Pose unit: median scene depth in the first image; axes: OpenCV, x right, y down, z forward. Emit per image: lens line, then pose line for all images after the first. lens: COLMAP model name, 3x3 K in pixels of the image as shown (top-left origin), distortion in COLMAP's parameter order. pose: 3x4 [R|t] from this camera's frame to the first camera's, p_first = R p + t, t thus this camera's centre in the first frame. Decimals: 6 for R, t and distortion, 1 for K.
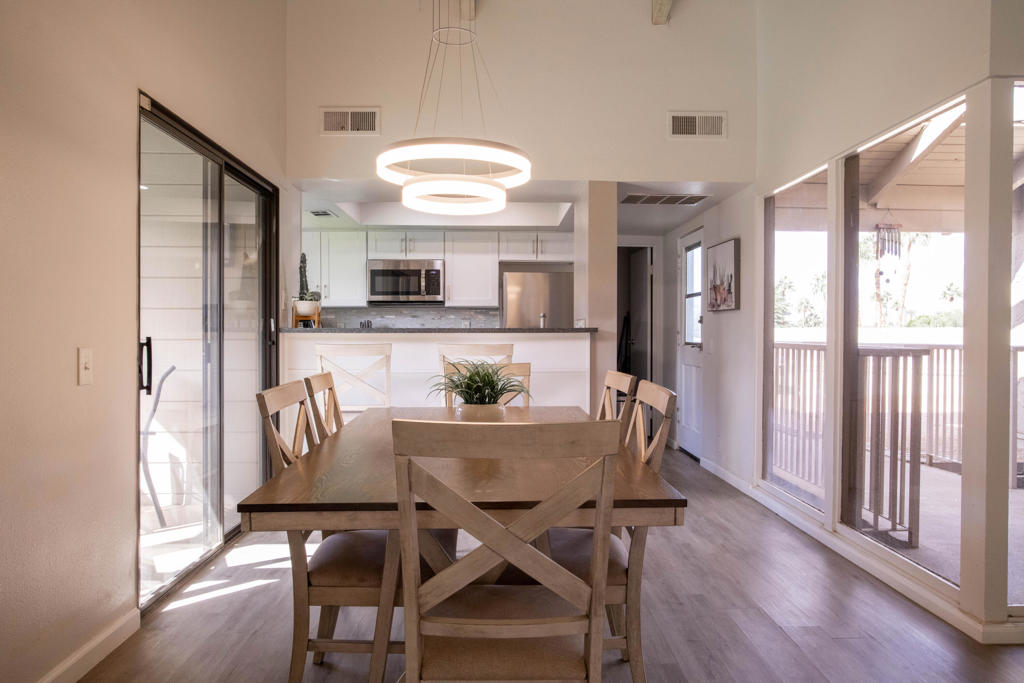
lens RADIAL K [[711.7, 0, 512.0], [0, 711.7, 341.5], [0, 0, 1]] dist [-0.002717, -0.000731]
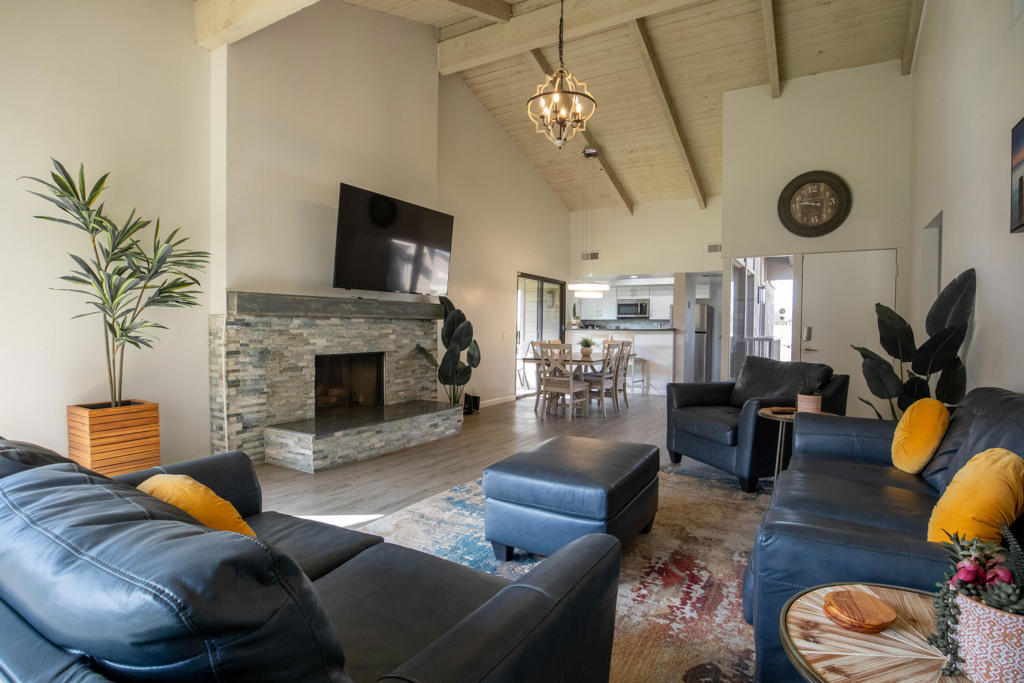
lens RADIAL K [[518.1, 0, 512.0], [0, 518.1, 341.5], [0, 0, 1]] dist [-0.043127, -0.000237]
pose [[0.839460, 0.018704, -0.543099, 0.628091], [-0.015388, 0.999825, 0.010648, 0.014453], [0.543203, -0.000582, 0.839601, -0.891719]]
